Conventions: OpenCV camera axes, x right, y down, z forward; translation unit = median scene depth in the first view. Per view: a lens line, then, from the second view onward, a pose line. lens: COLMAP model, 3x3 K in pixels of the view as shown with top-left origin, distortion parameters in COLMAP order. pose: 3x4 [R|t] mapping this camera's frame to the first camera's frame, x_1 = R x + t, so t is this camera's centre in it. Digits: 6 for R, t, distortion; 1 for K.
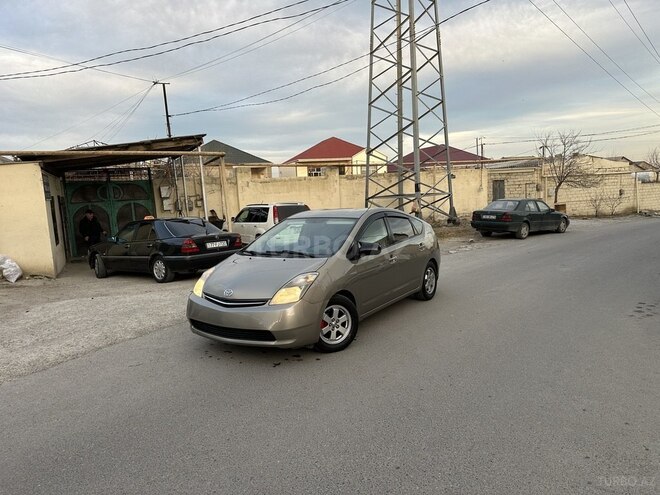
lens RADIAL K [[456.0, 0, 328.7], [0, 456.0, 250.8], [0, 0, 1]] dist [0.081328, -0.112486]
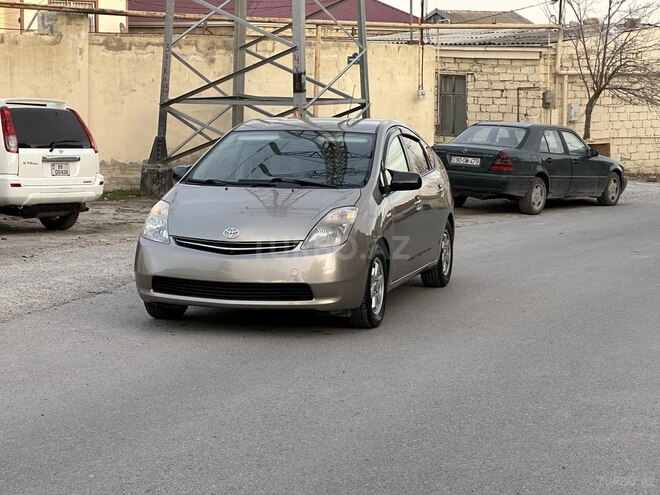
lens RADIAL K [[1508.4, 0, 330.0], [0, 1508.4, 247.5], [0, 0, 1]] dist [-0.138296, 4.725346]
pose [[0.951321, 0.025372, 0.307156, -0.191774], [-0.018814, 0.999528, -0.024293, 0.041532], [-0.307628, 0.017332, 0.951349, -0.288208]]
